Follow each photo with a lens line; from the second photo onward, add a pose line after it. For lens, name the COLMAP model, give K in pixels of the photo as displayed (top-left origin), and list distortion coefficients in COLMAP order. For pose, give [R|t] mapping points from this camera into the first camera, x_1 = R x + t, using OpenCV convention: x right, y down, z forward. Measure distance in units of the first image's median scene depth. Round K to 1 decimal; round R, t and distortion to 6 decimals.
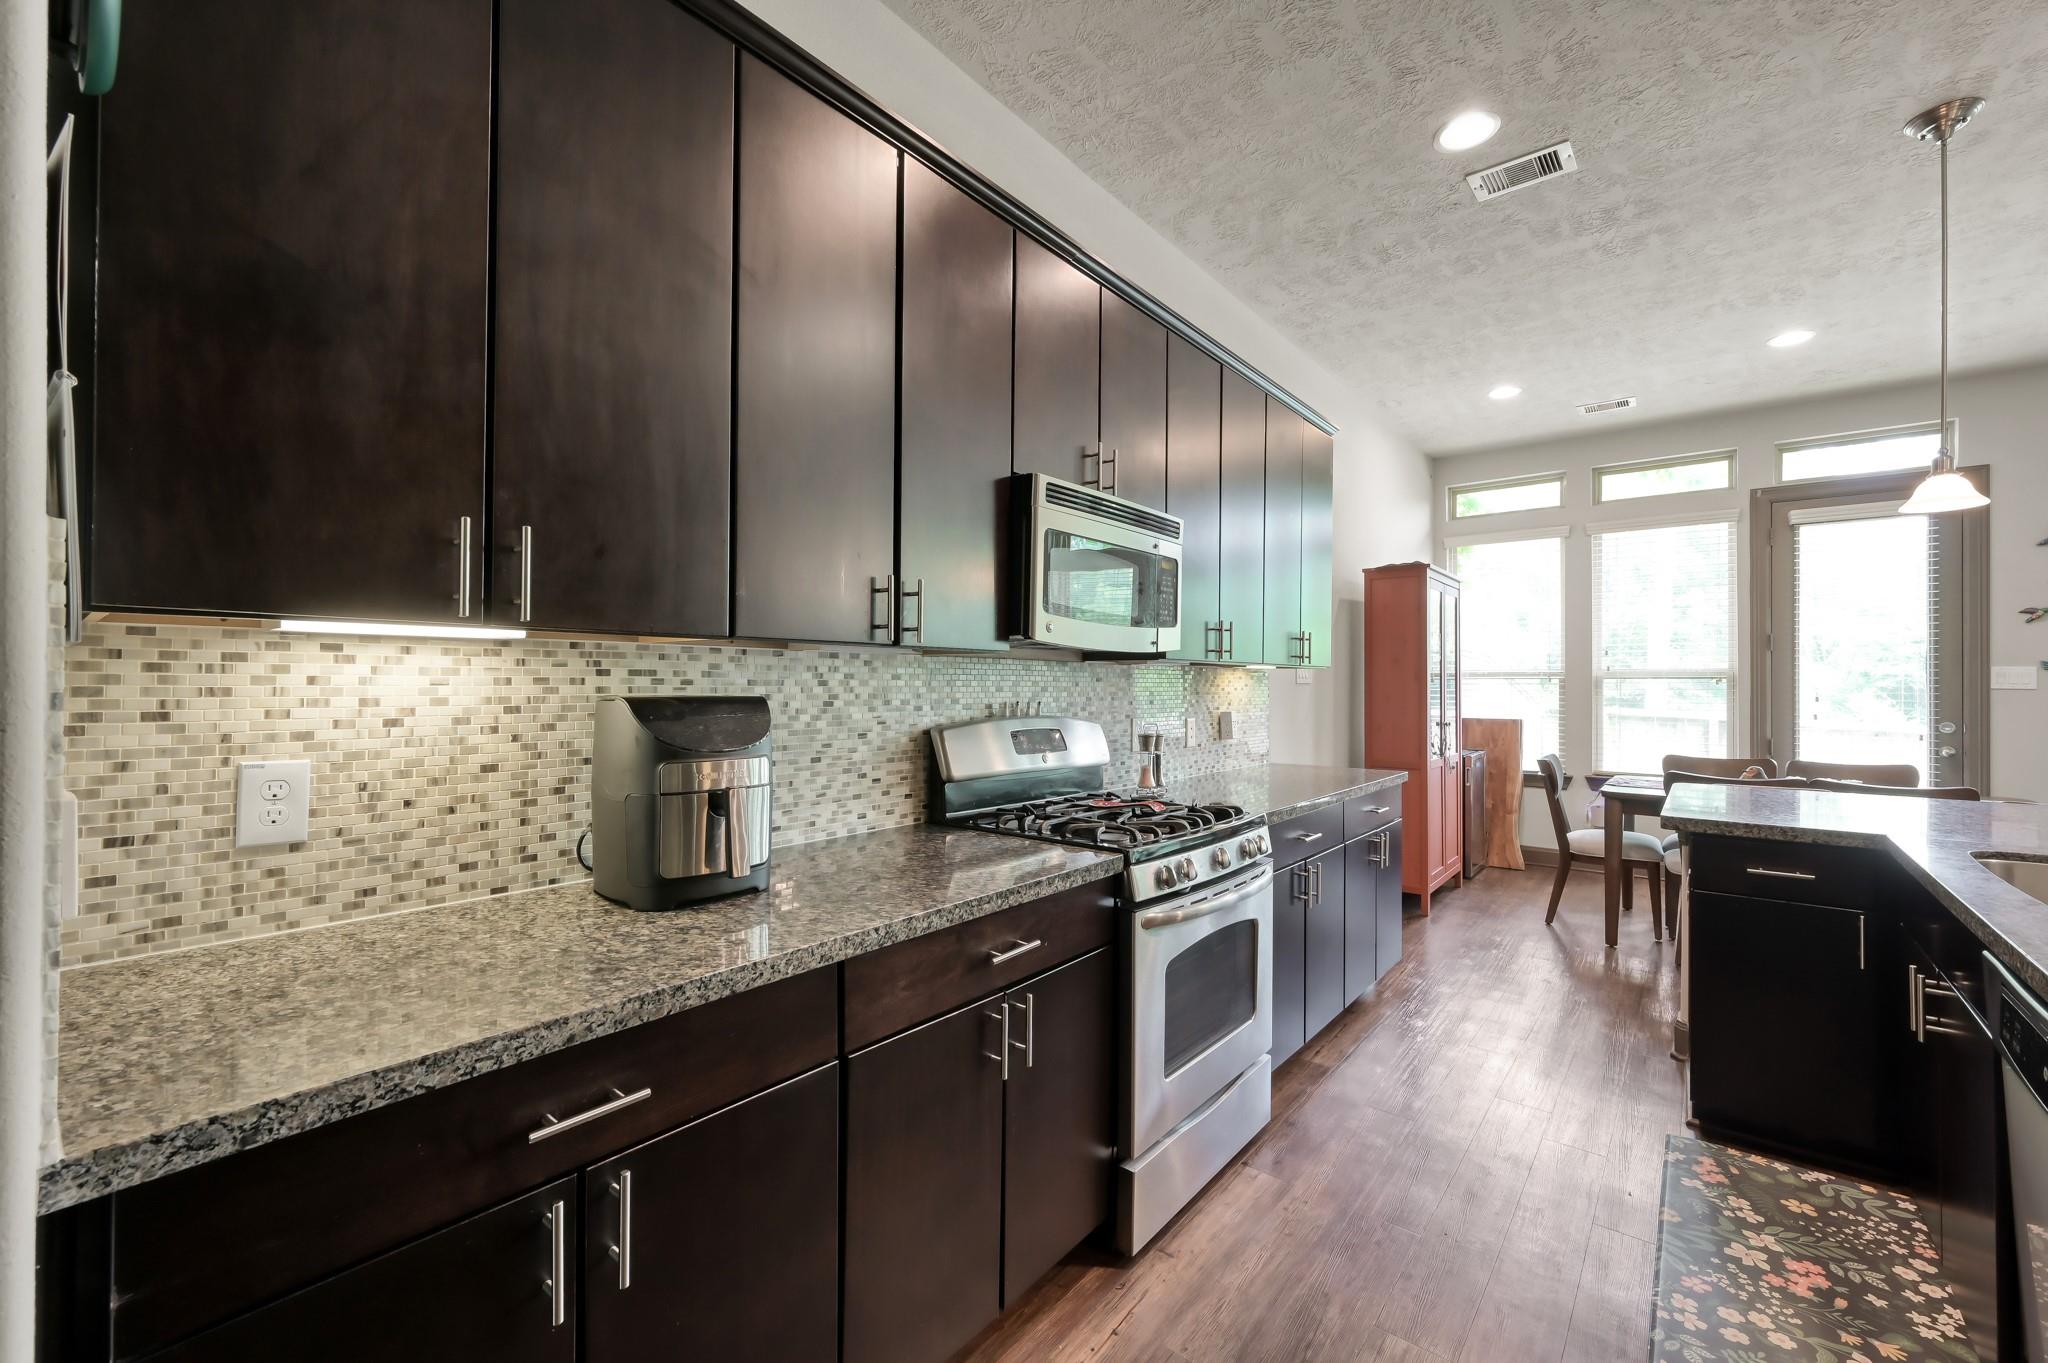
lens RADIAL K [[831.3, 0, 1026.3], [0, 831.3, 677.8], [0, 0, 1]] dist [-0.001036, 0.000575]
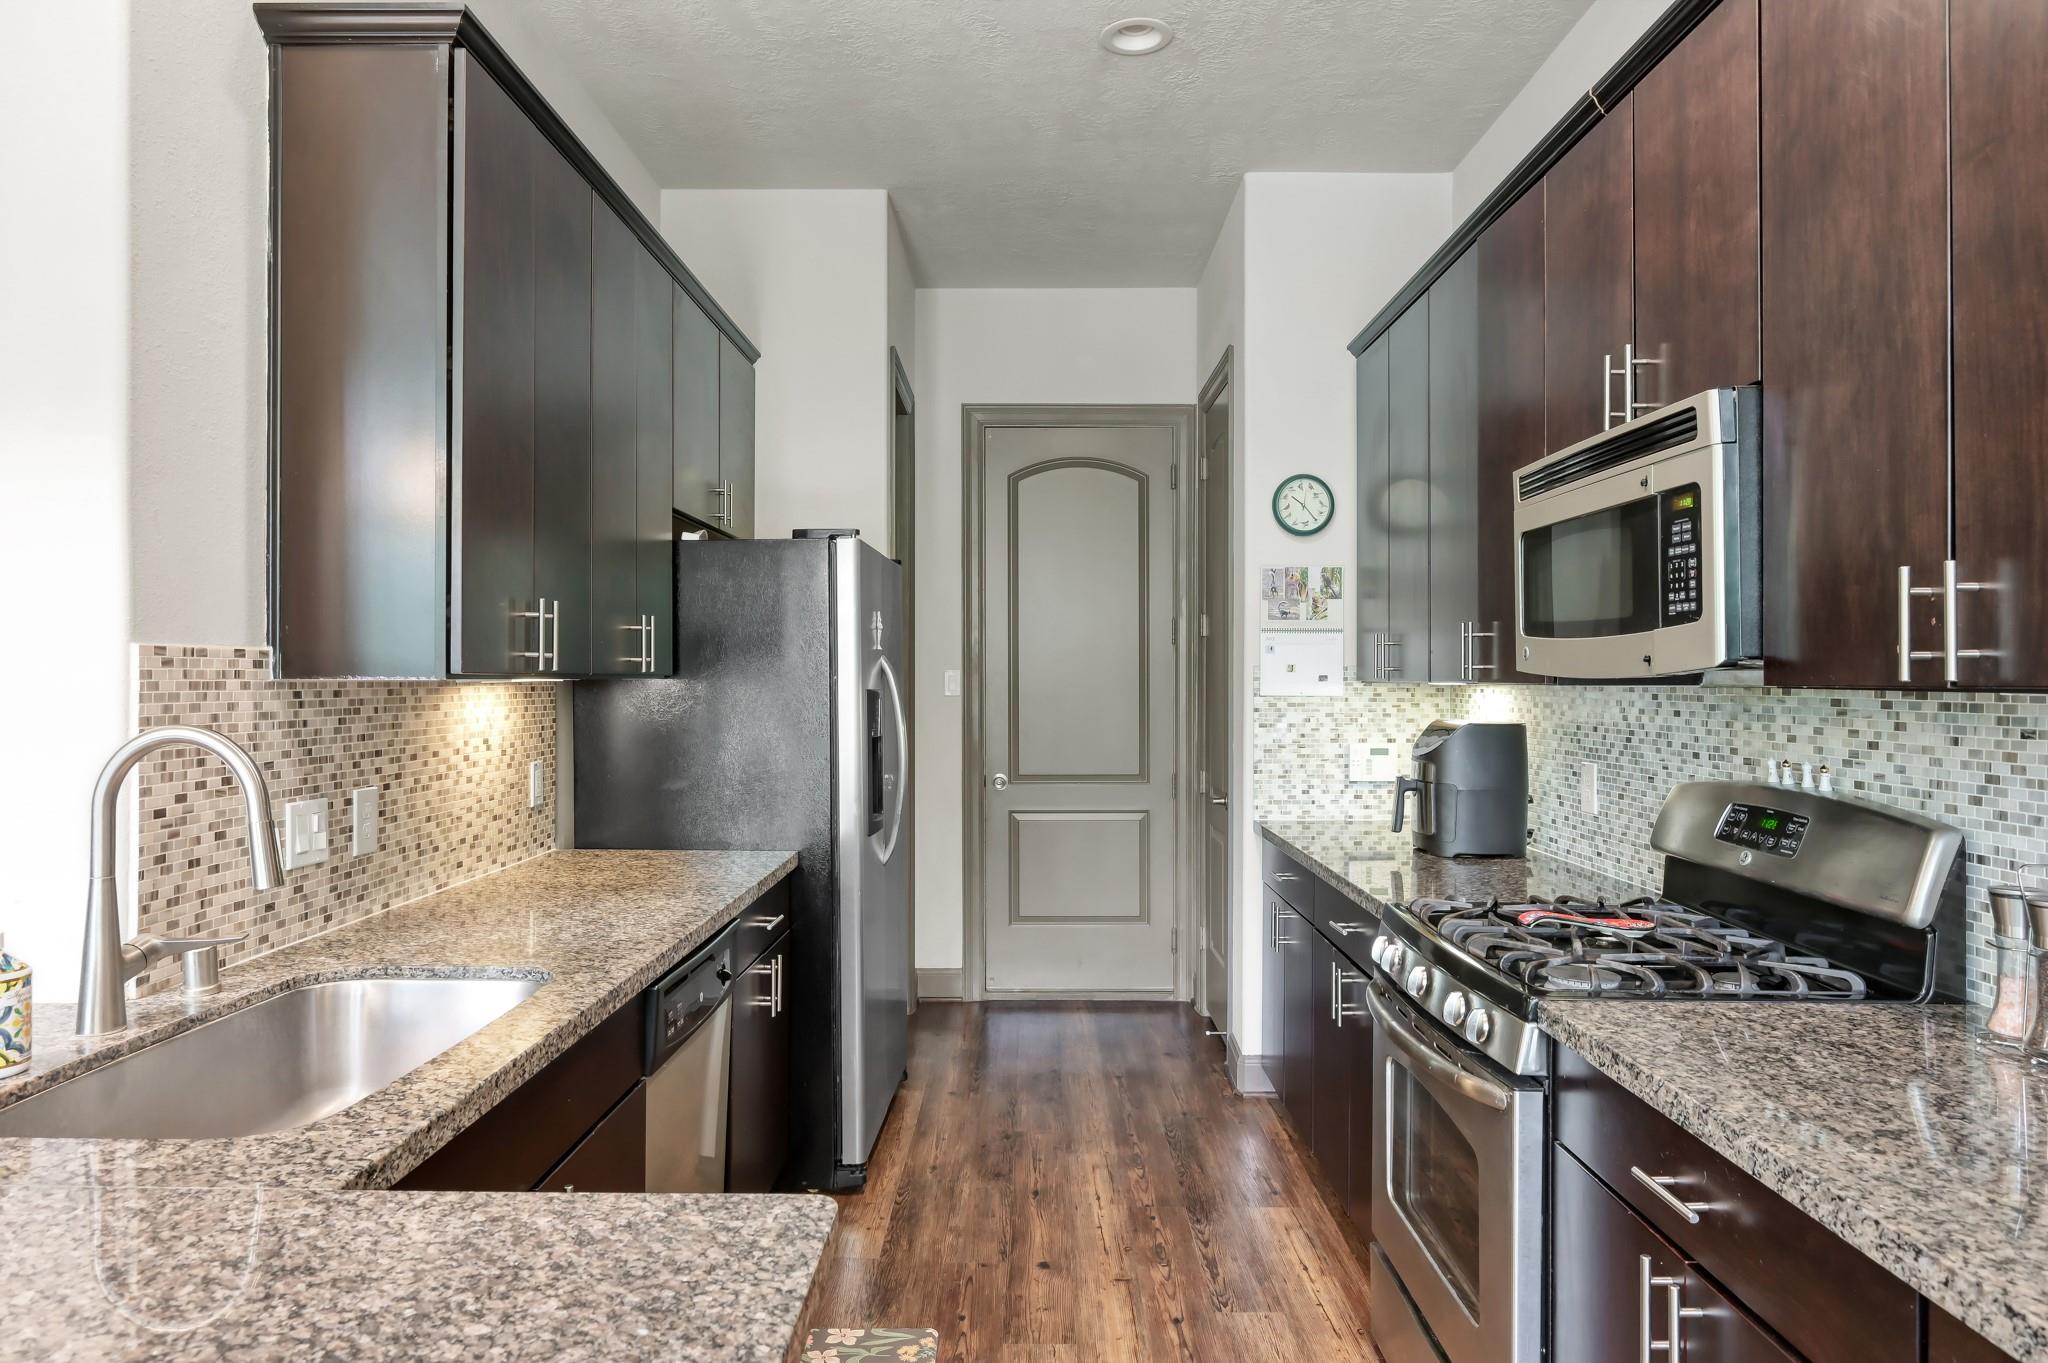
lens RADIAL K [[1250.9, 0, 1023.7], [0, 1250.9, 675.5], [0, 0, 1]] dist [-0.003246, -0.000180]
pose [[-0.779211, -0.008715, -0.626701, 0.970797], [-0.003752, 0.999950, -0.009239, -0.021716], [0.626750, -0.004848, -0.779205, 1.360917]]
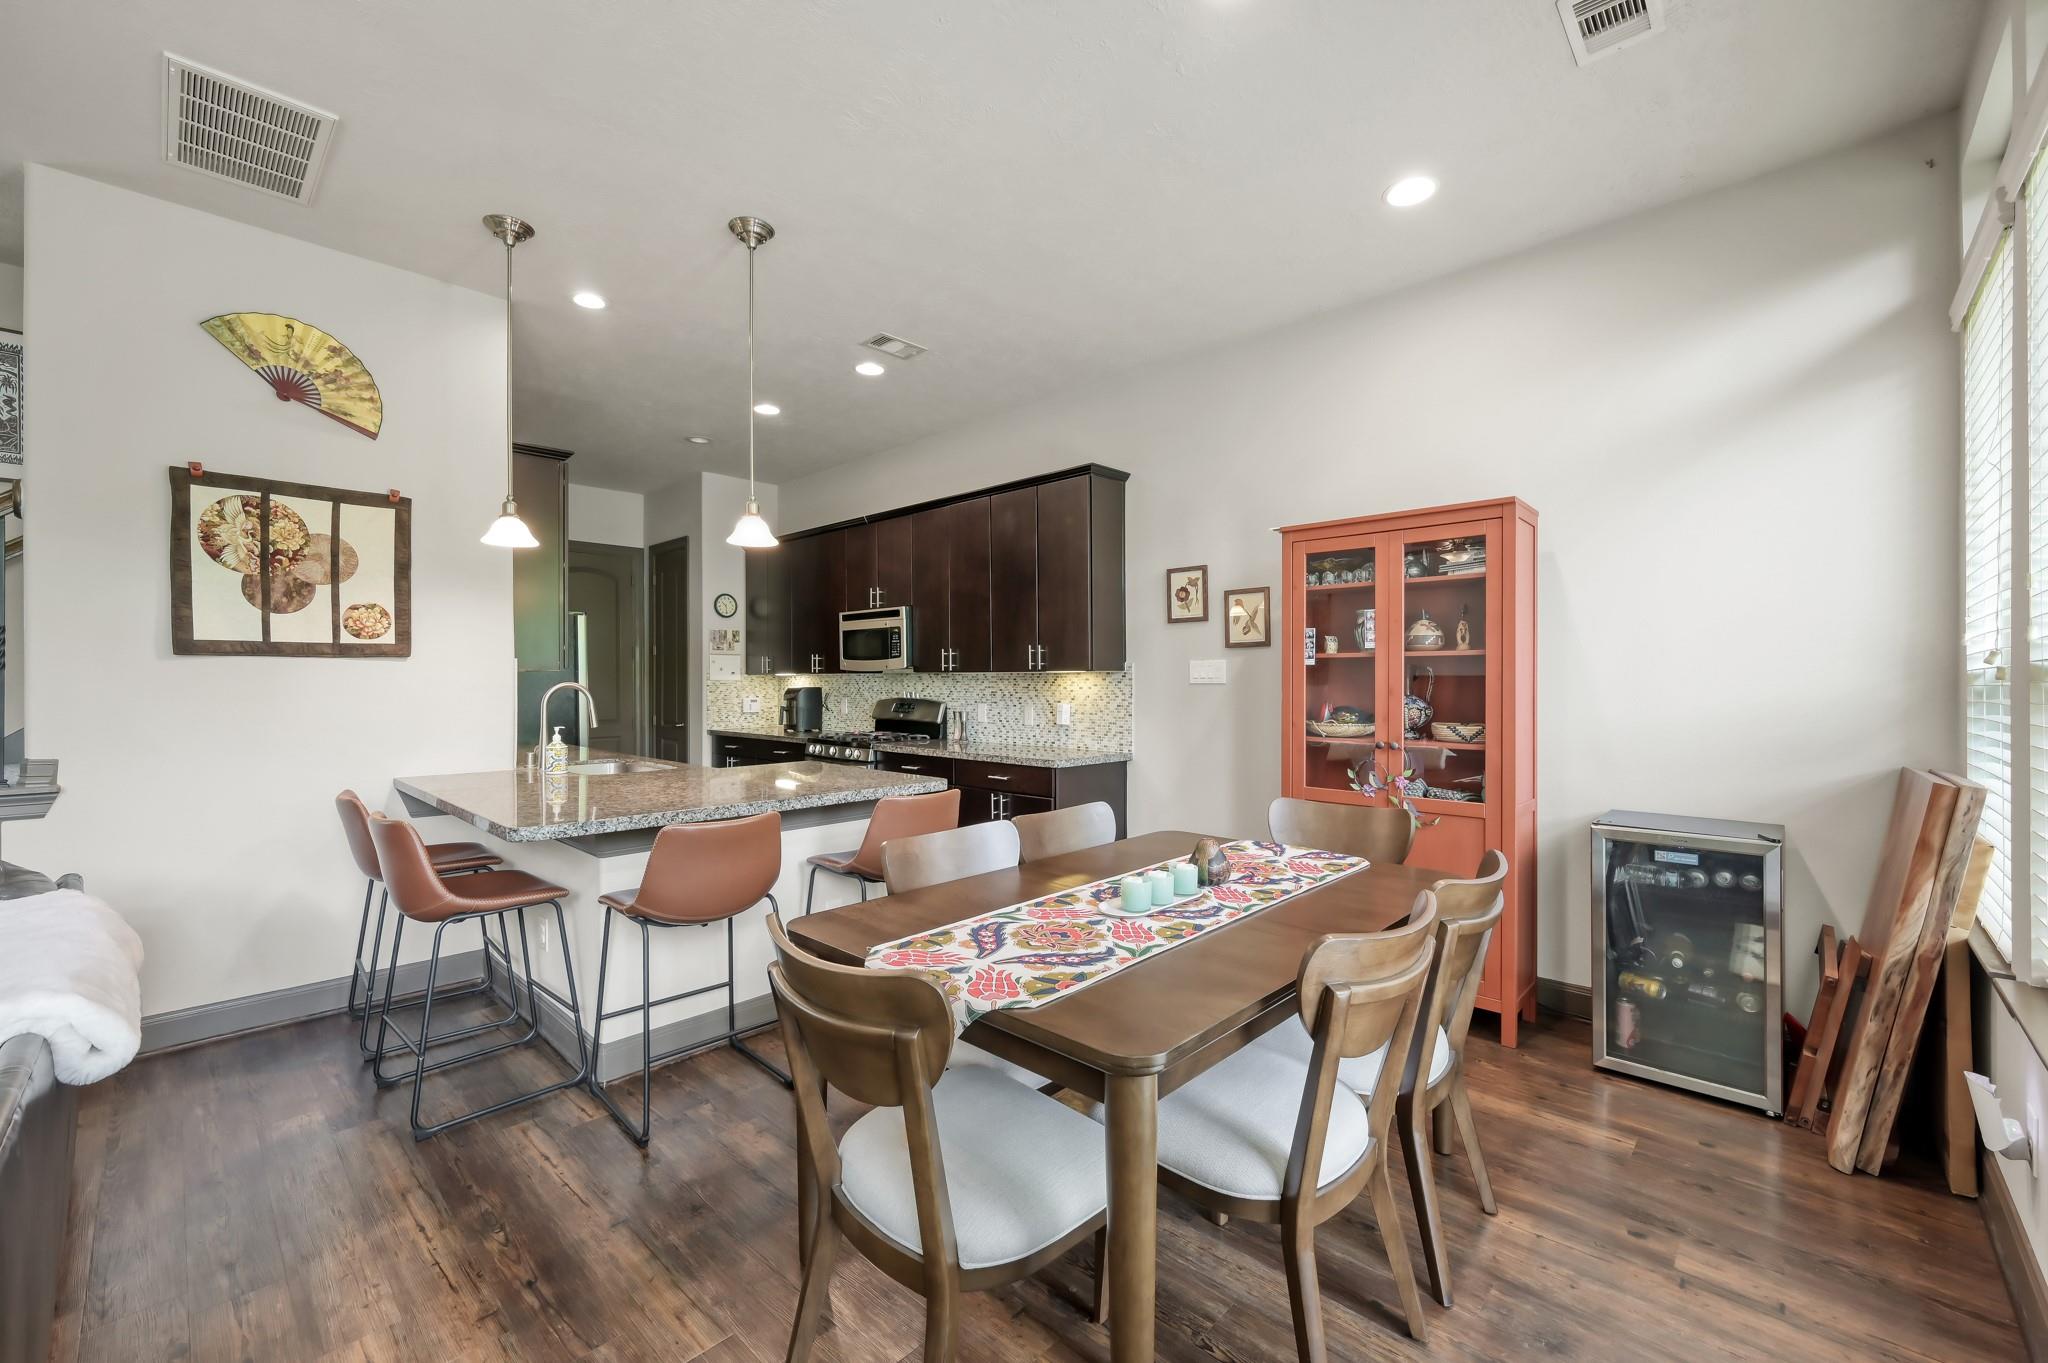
lens RADIAL K [[826.6, 0, 1024.0], [0, 826.6, 681.5], [0, 0, 1]] dist [0.002864, 0.000158]
pose [[-0.081695, -0.002496, -0.996654, 2.360588], [0.007304, 0.999969, -0.003103, 0.009966], [0.996631, -0.007534, -0.081675, 1.541179]]
